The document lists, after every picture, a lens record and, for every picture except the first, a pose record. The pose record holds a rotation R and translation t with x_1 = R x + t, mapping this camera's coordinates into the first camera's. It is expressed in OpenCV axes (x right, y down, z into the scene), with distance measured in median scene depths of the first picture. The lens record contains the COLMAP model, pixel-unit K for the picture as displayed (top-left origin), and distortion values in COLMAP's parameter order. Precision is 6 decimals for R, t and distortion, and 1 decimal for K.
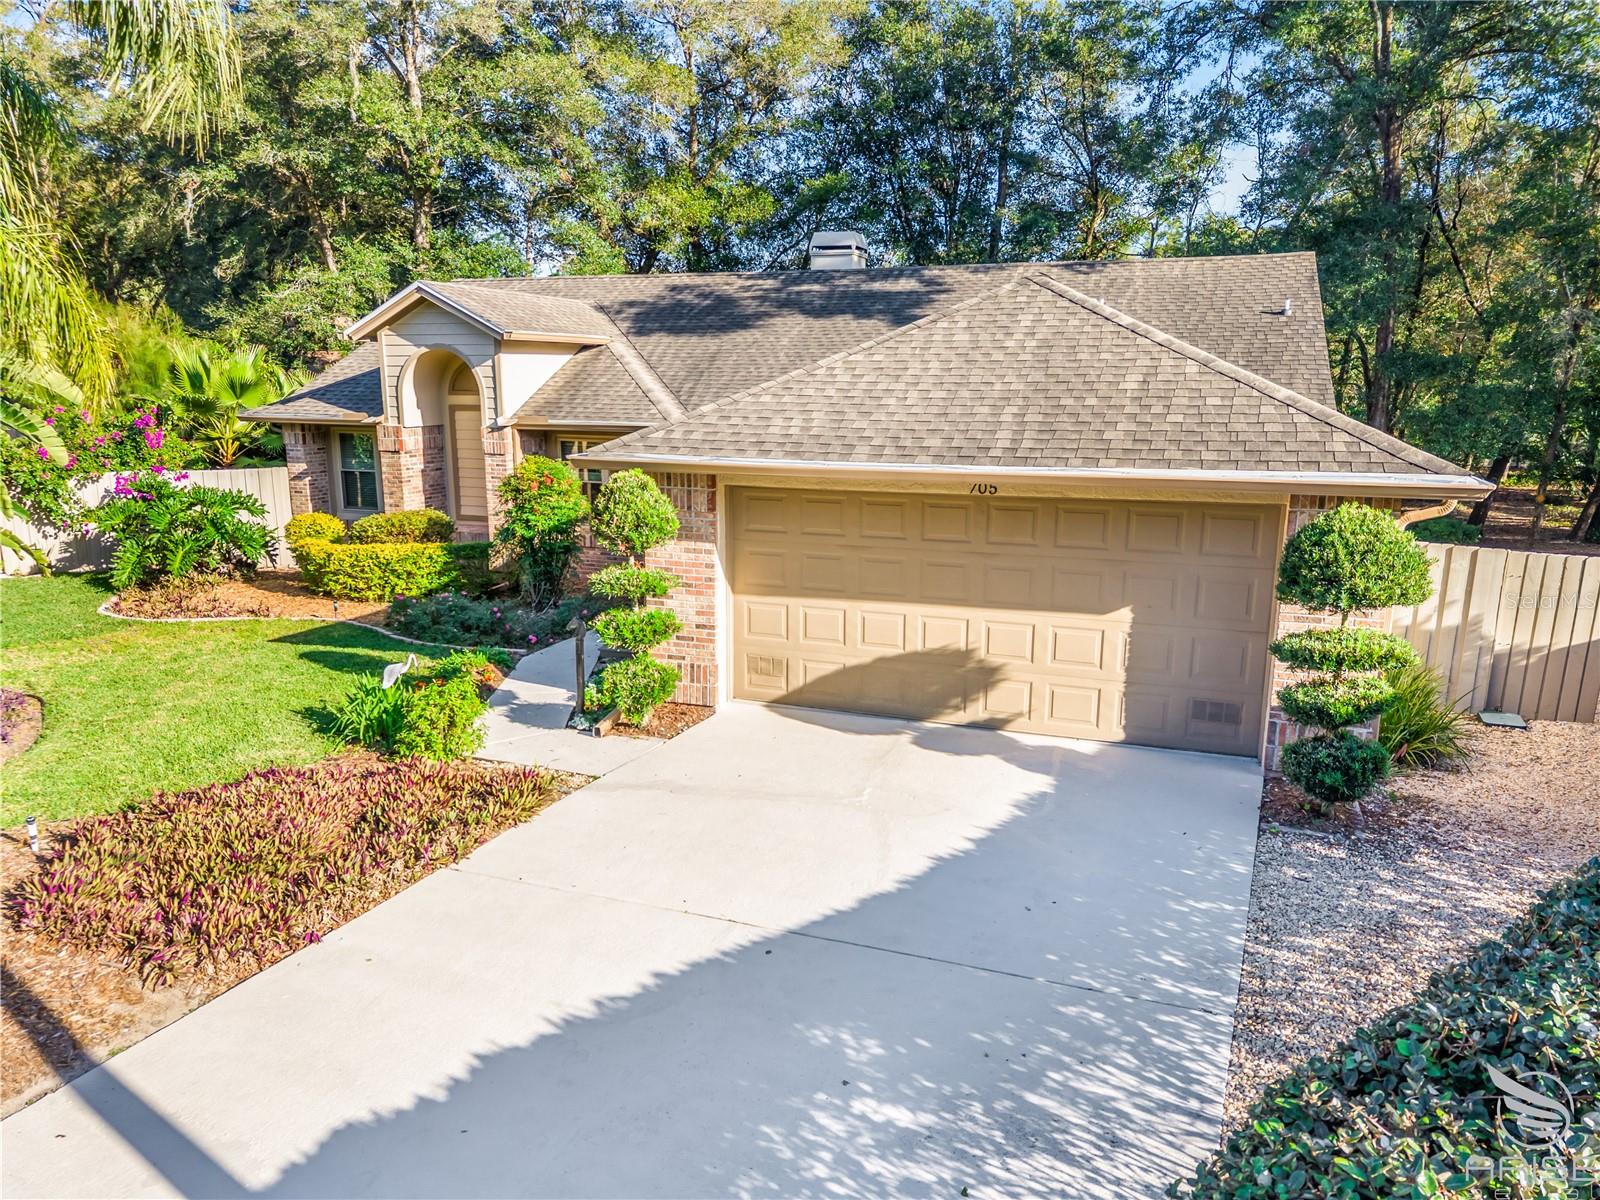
lens RADIAL K [[1099.8, 0, 790.5], [0, 1099.8, 600.8], [0, 0, 1]] dist [0.011502, -0.010007]
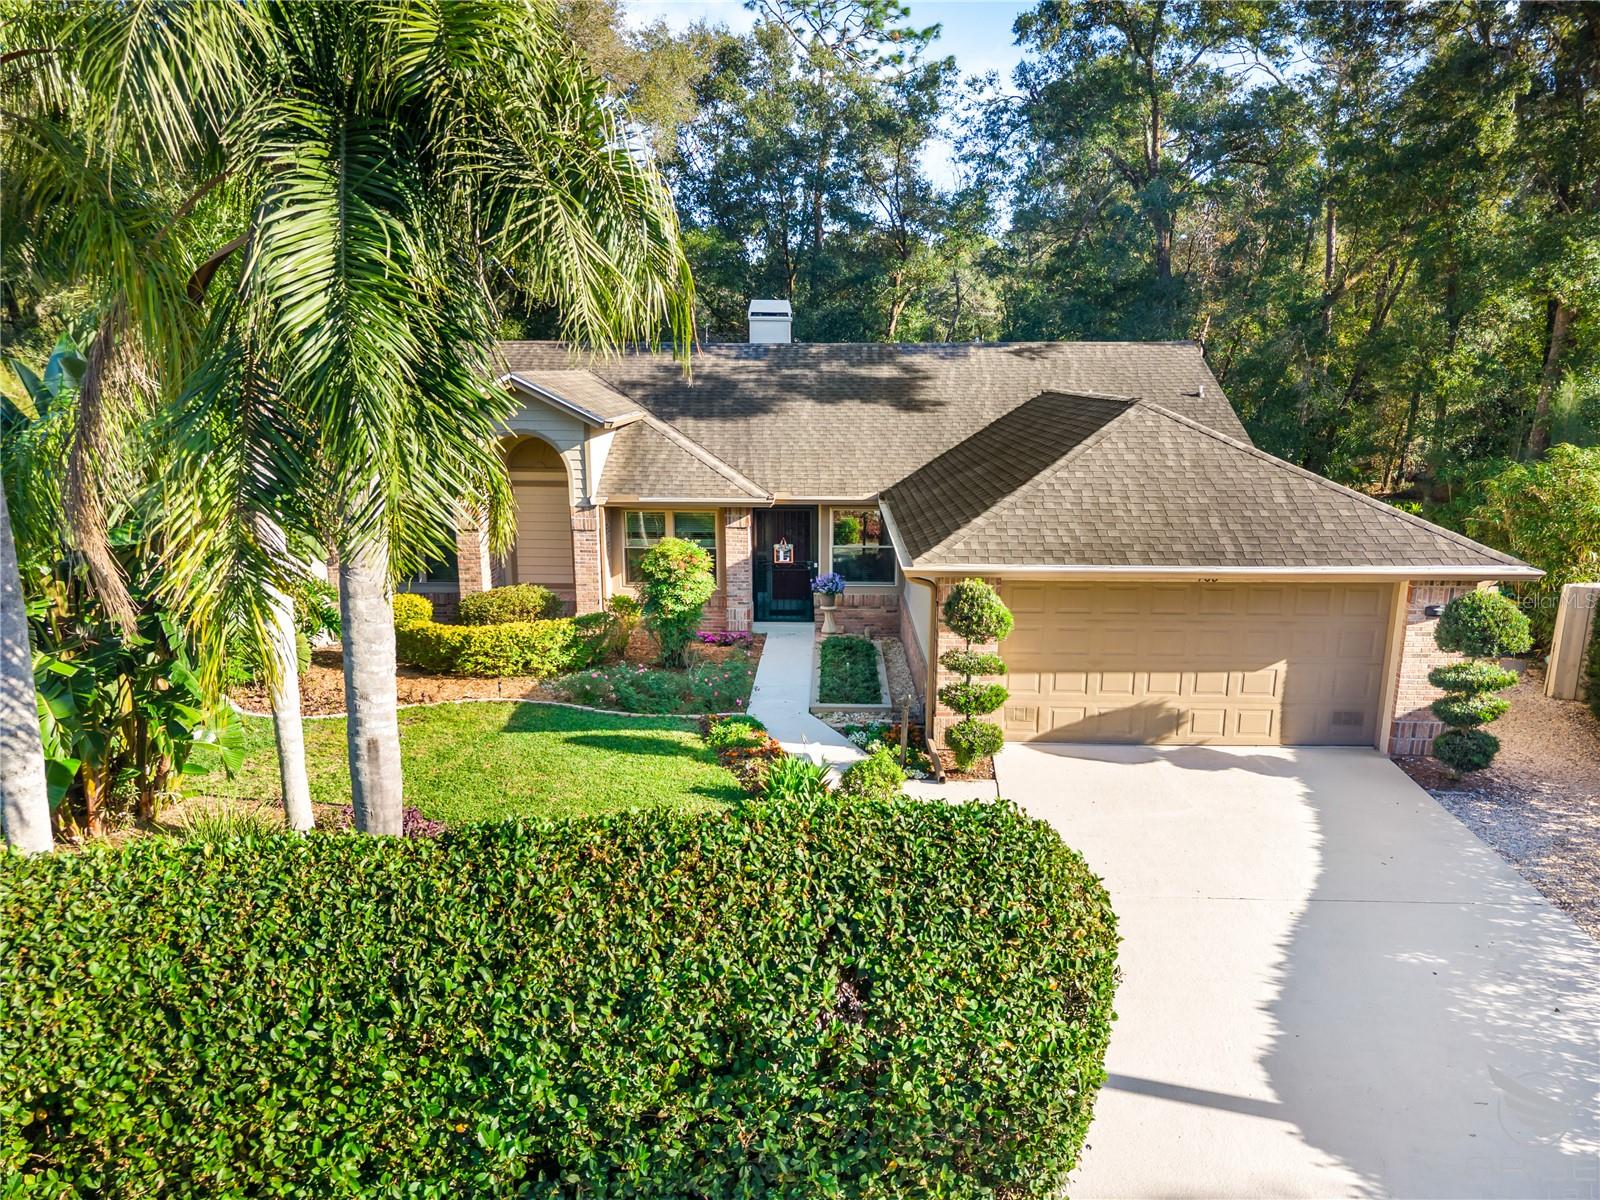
lens RADIAL K [[1099.8, 0, 801.8], [0, 1099.8, 600.2], [0, 0, 1]] dist [0.011502, -0.010007]
pose [[0.948690, -0.070058, 0.308349, -0.556833], [0.065927, 0.997540, 0.023808, -0.104438], [-0.309259, -0.002258, 0.950975, -0.137534]]
